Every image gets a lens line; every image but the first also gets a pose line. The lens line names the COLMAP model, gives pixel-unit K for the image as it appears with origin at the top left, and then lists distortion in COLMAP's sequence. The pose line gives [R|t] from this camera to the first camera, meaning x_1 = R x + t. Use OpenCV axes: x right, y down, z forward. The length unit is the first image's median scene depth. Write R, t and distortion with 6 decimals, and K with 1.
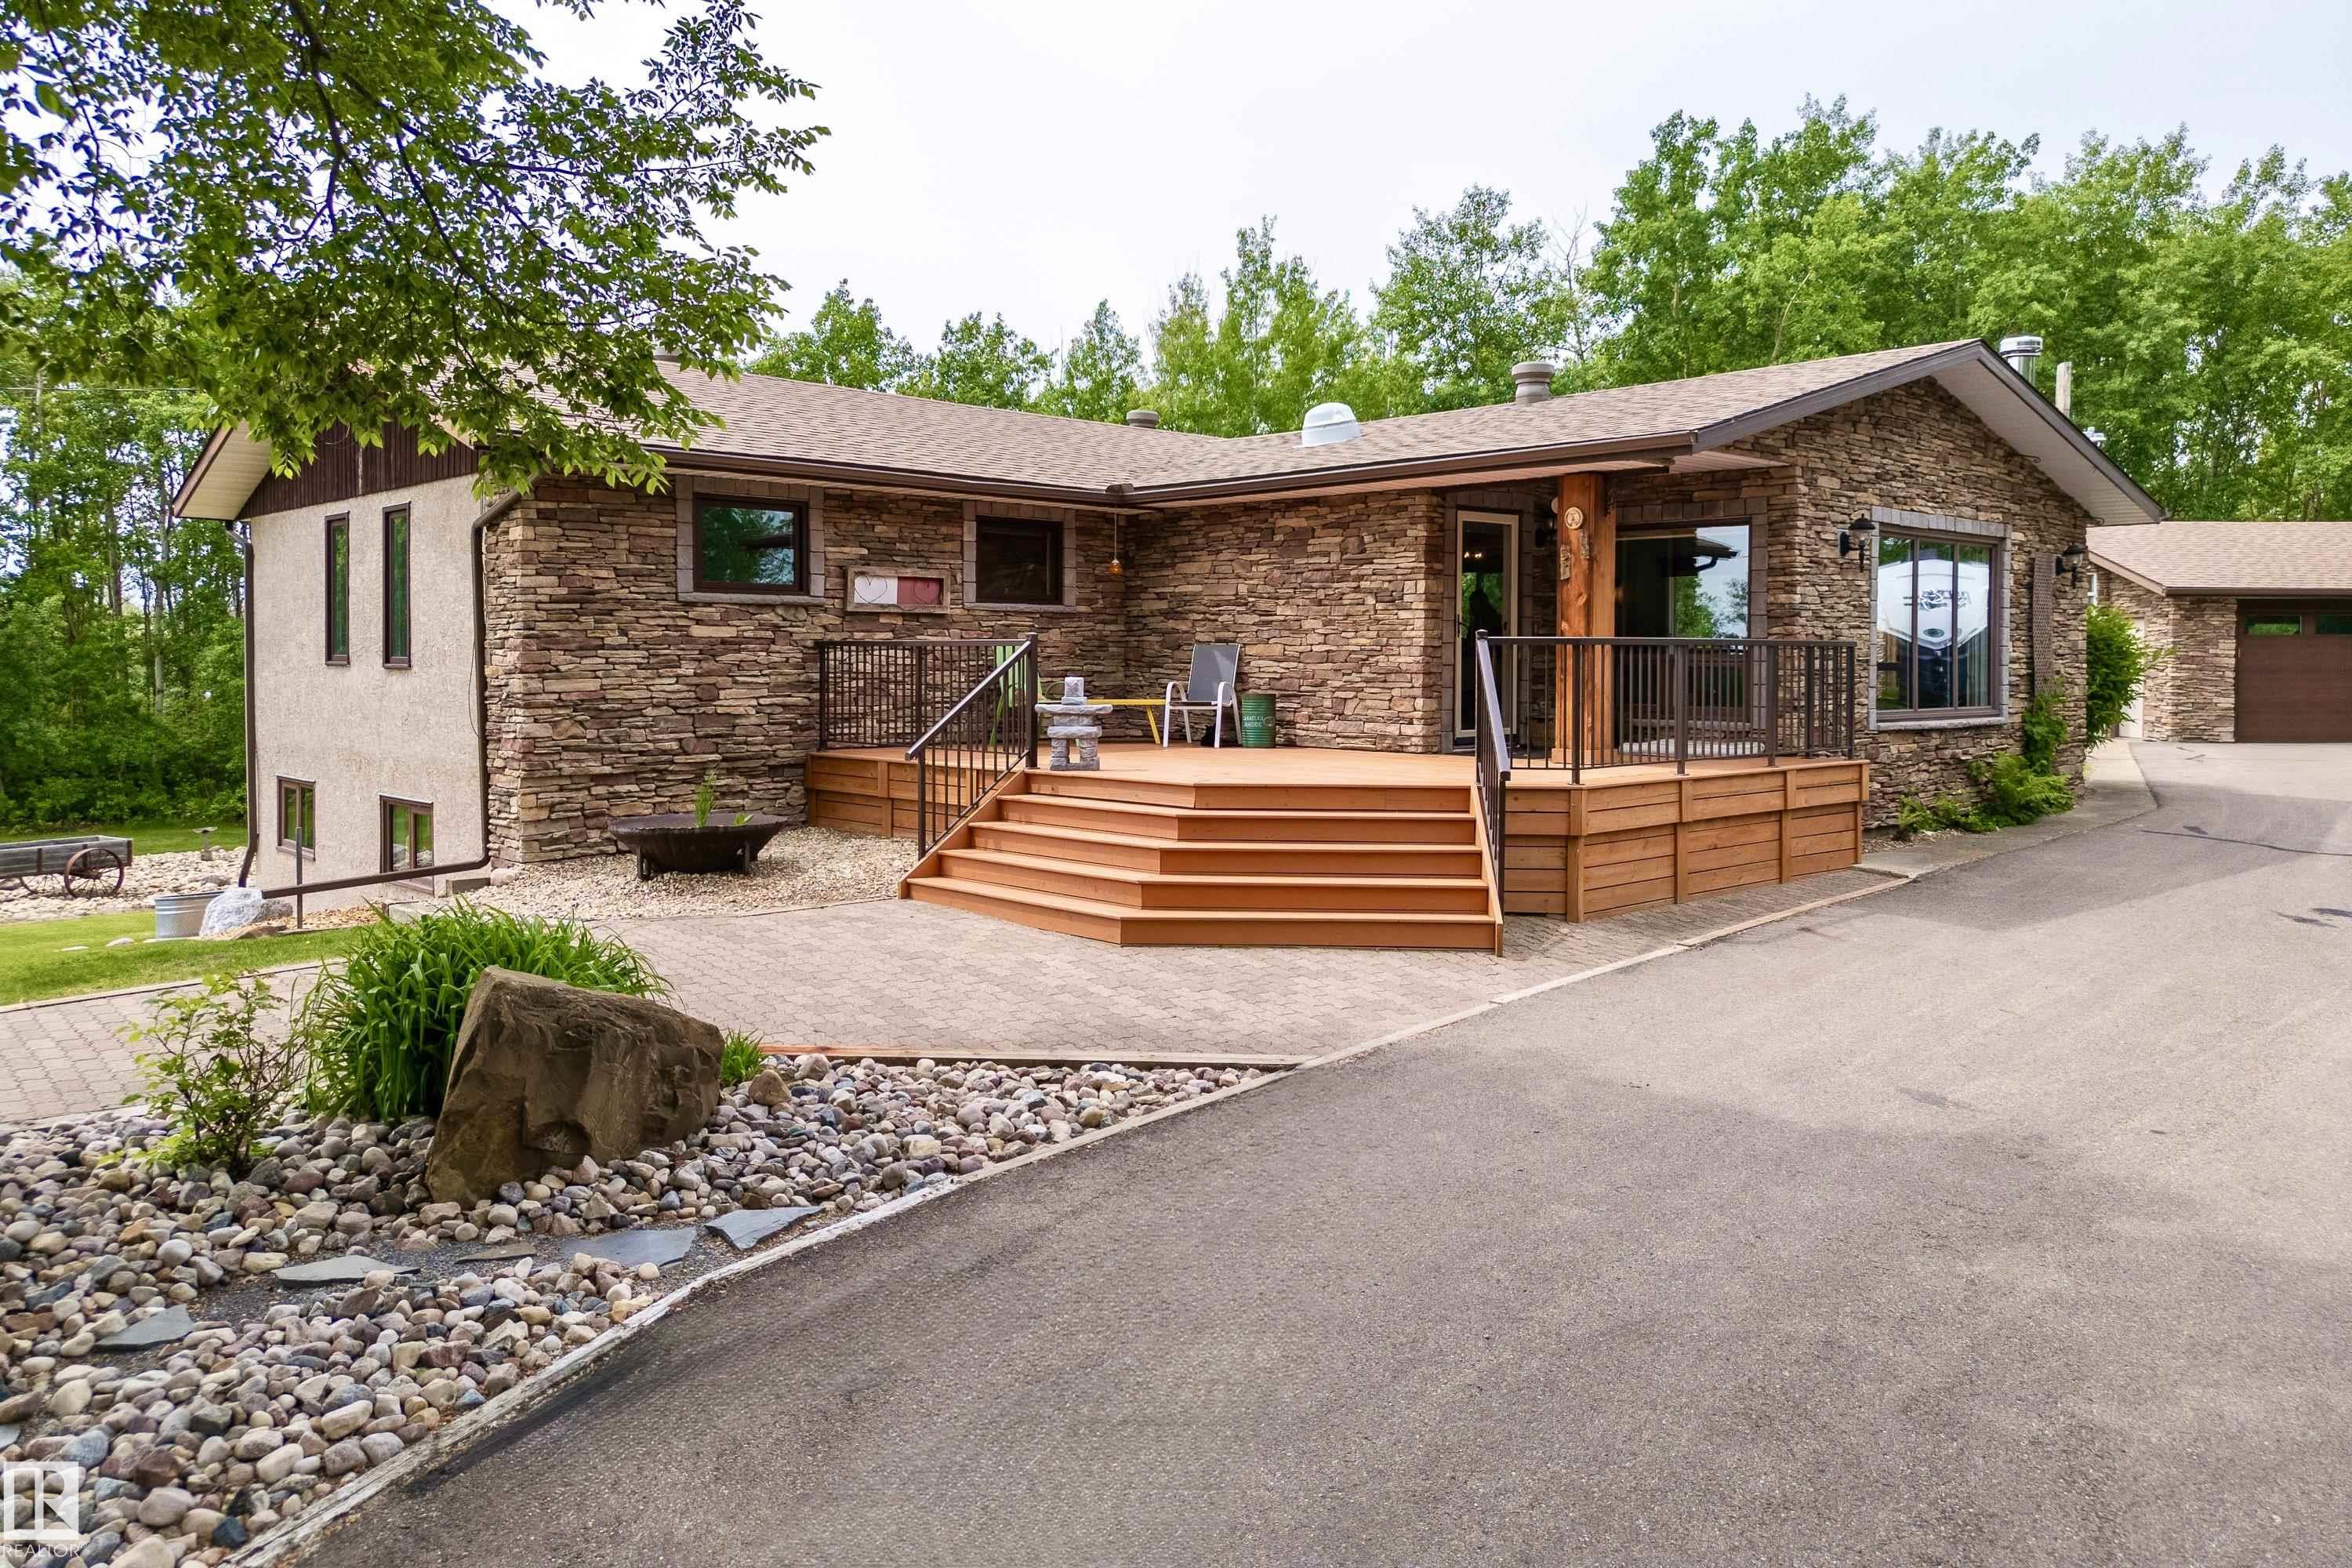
lens RADIAL K [[1661.0, 0, 1175.5], [0, 1661.0, 668.7], [0, 0, 1]] dist [0.089864, -0.122189]
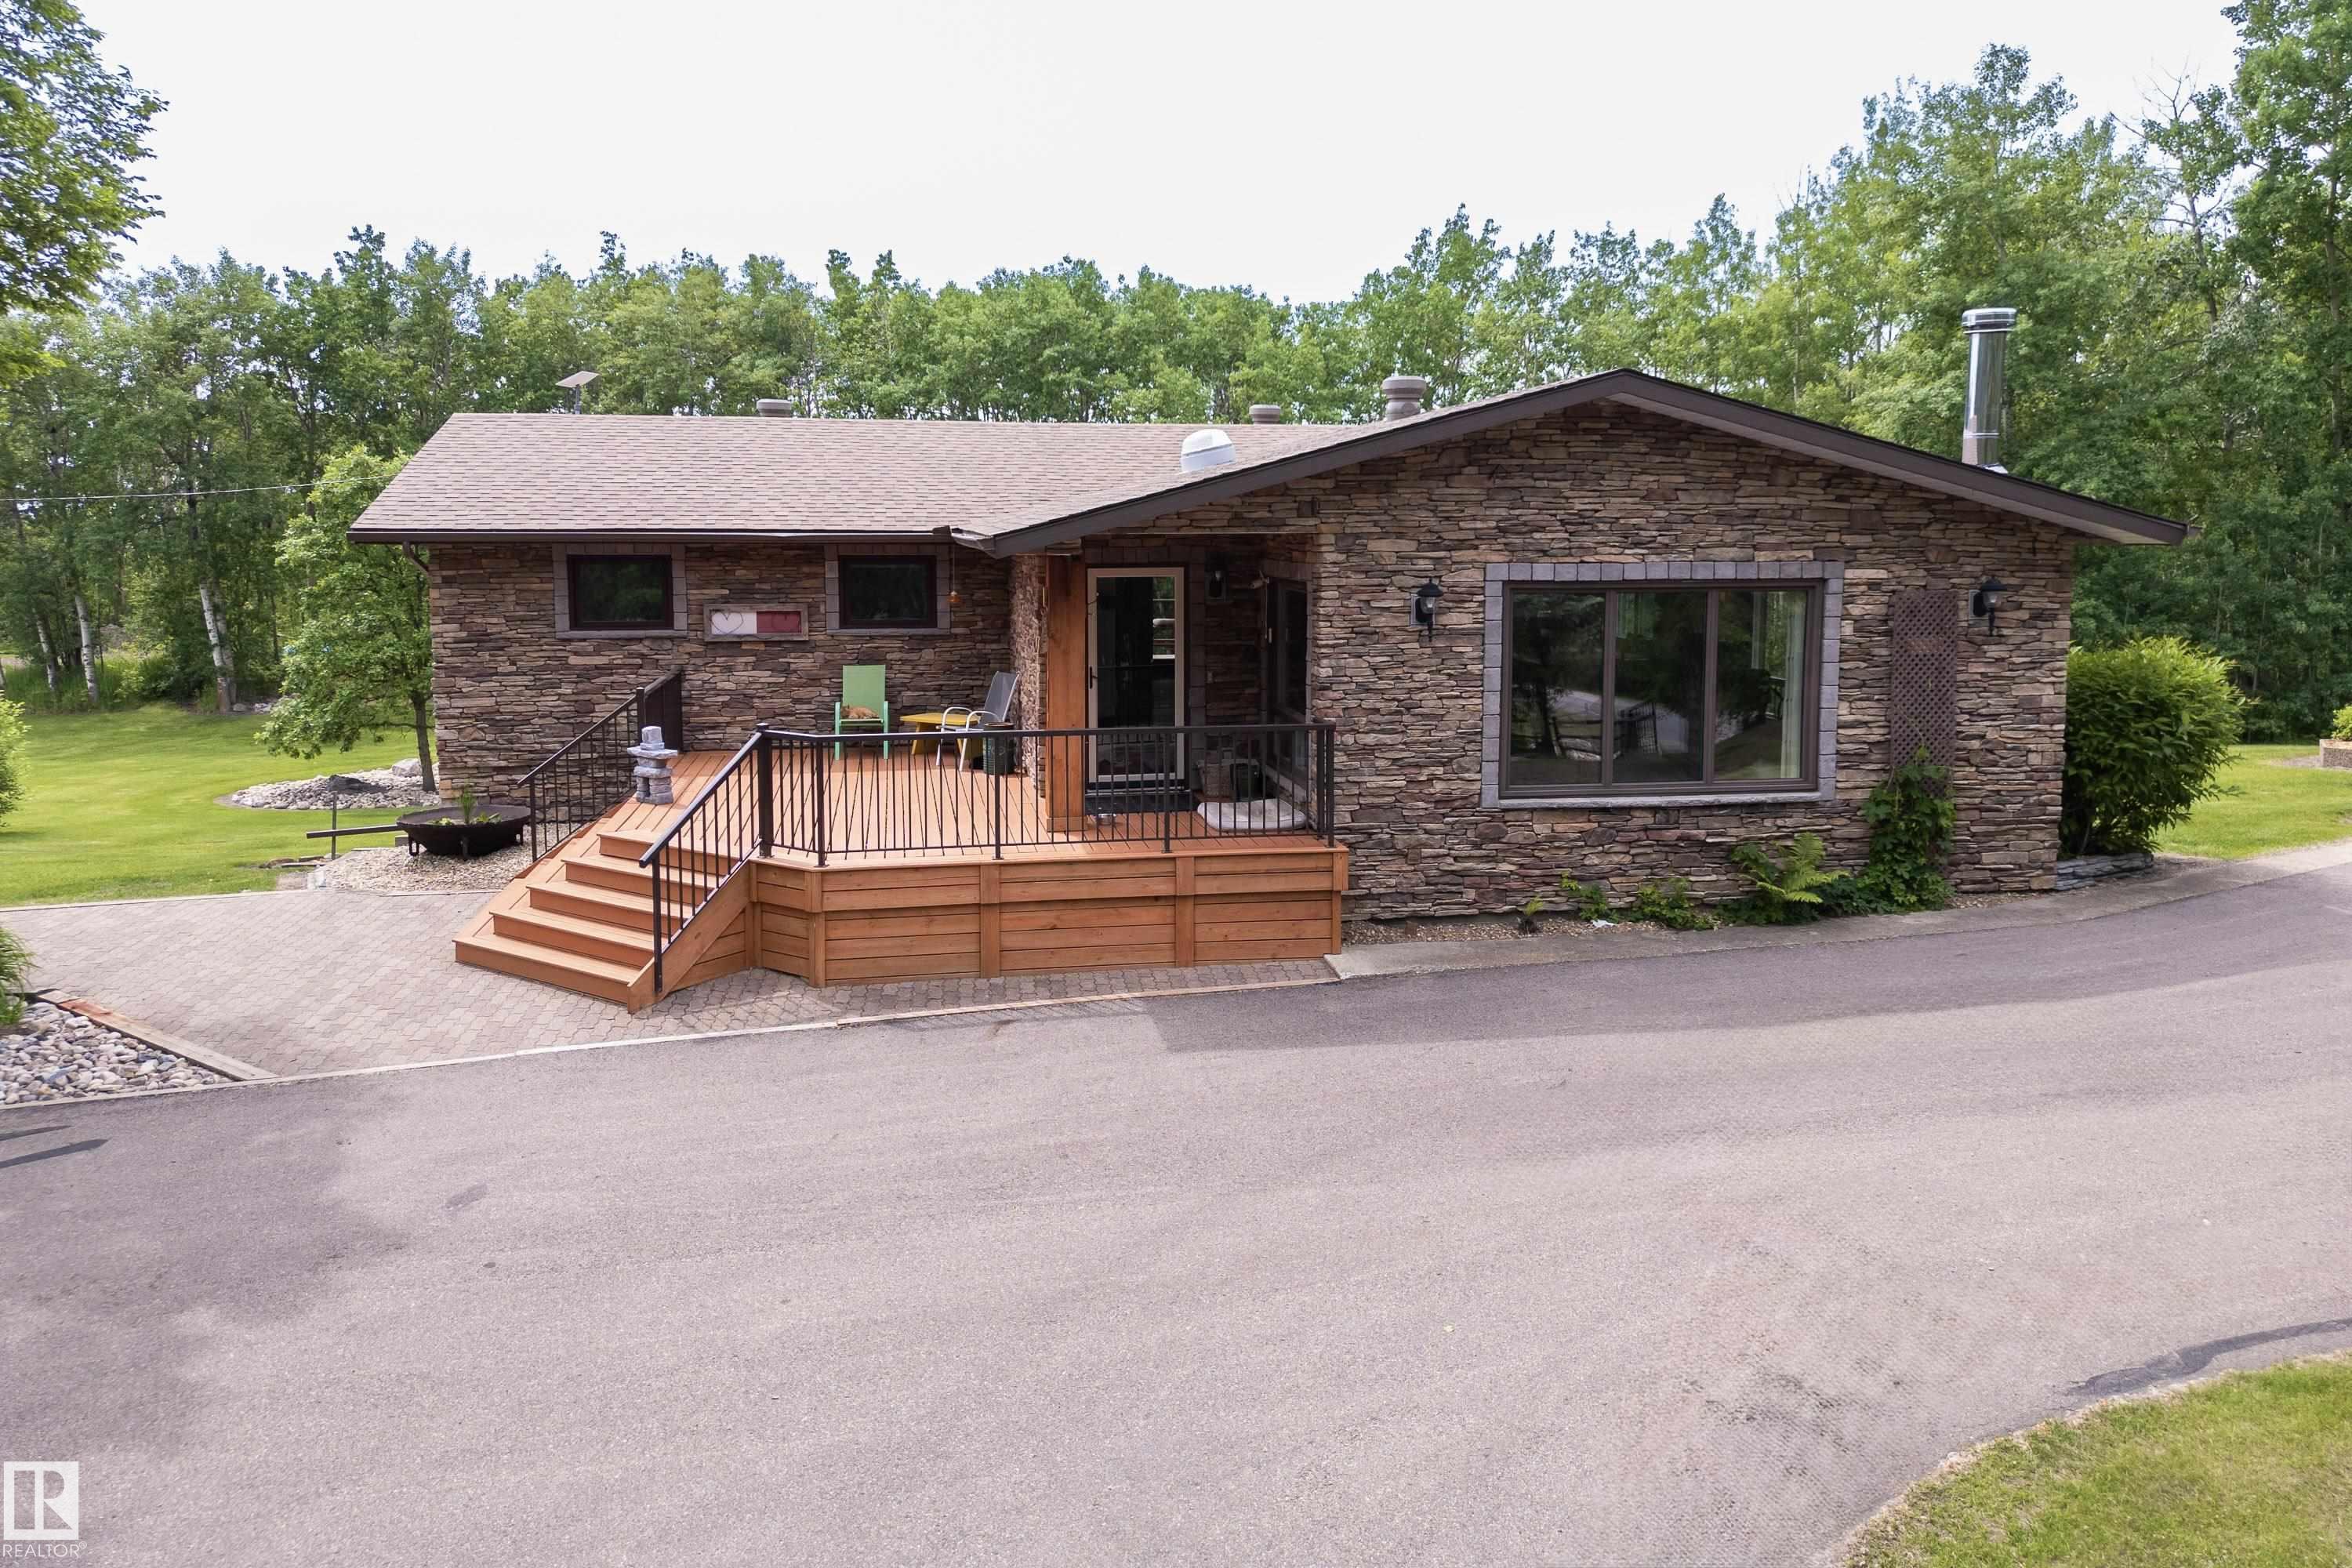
lens RADIAL K [[1661.0, 0, 1175.5], [0, 1661.0, 668.7], [0, 0, 1]] dist [0.089864, -0.122189]
pose [[0.830373, 0.044416, -0.555436, 0.808690], [-0.000241, 0.996846, 0.079354, -0.116209], [0.557208, -0.065759, 0.827765, 0.163609]]
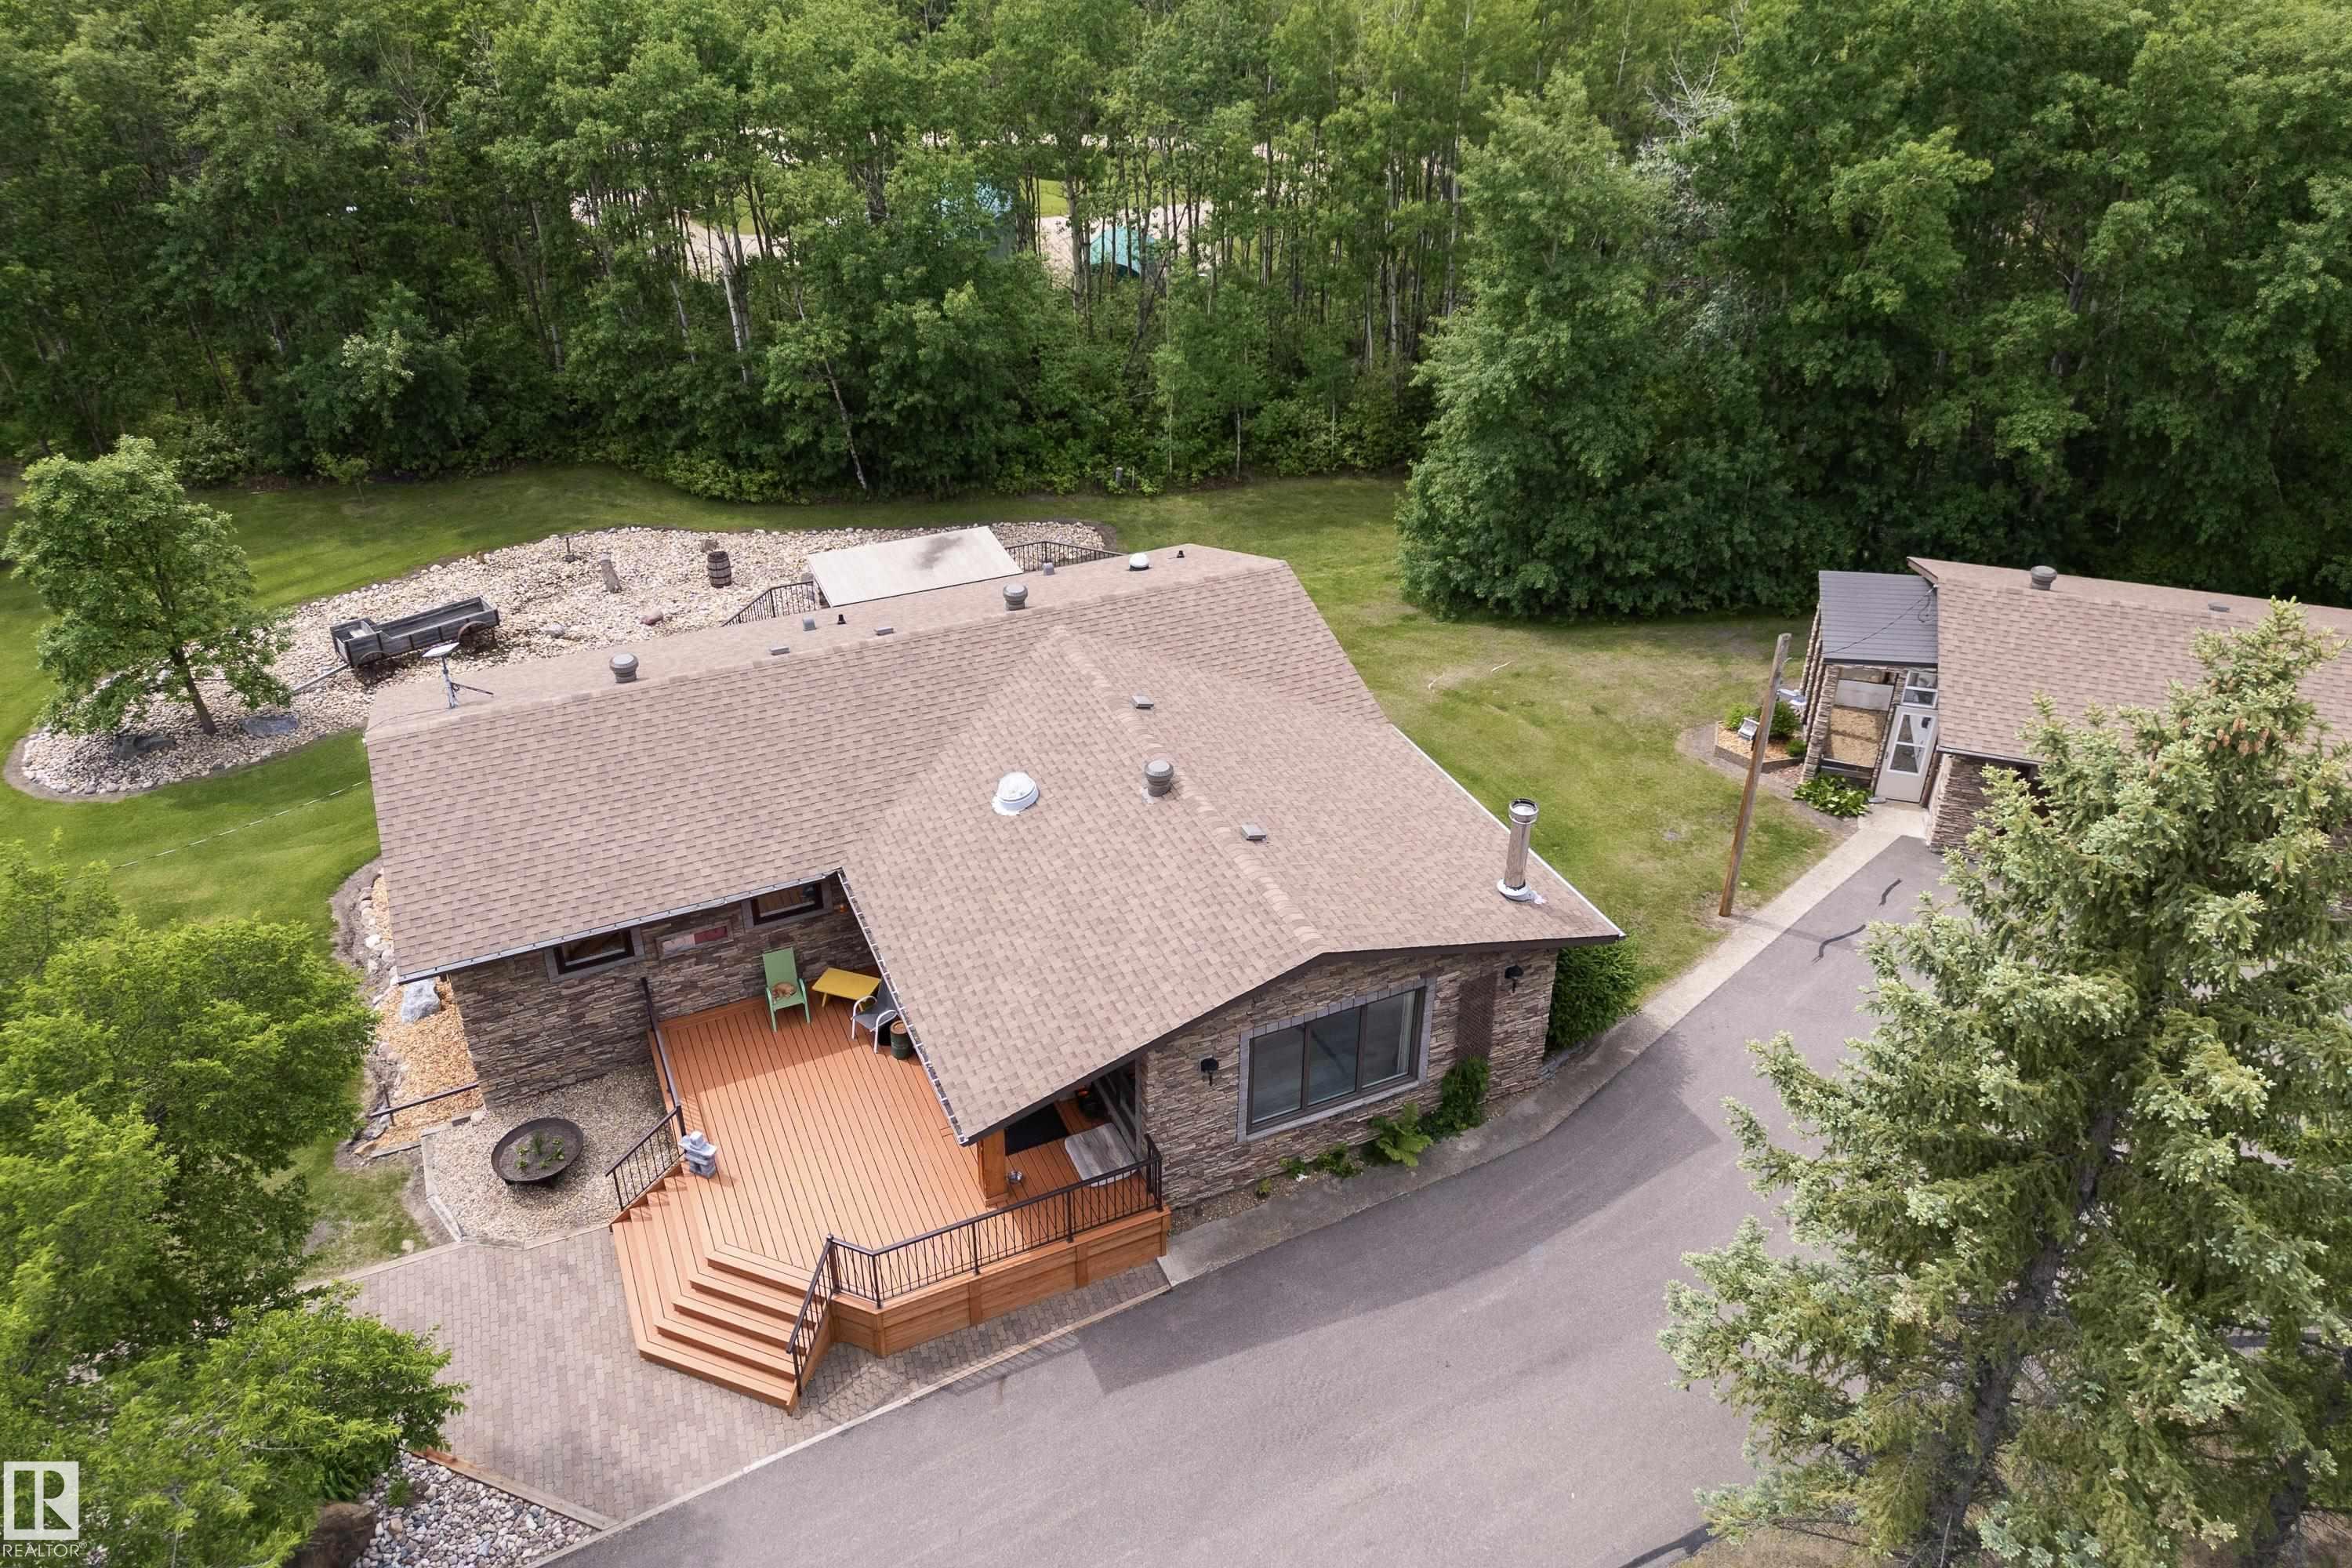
lens RADIAL K [[1661.0, 0, 1175.5], [0, 1661.0, 668.7], [0, 0, 1]] dist [0.089864, -0.122189]
pose [[0.944168, 0.157121, -0.289584, 0.772638], [-0.001604, 0.881139, 0.472854, -1.140182], [0.329459, -0.445990, 0.832196, -0.128862]]
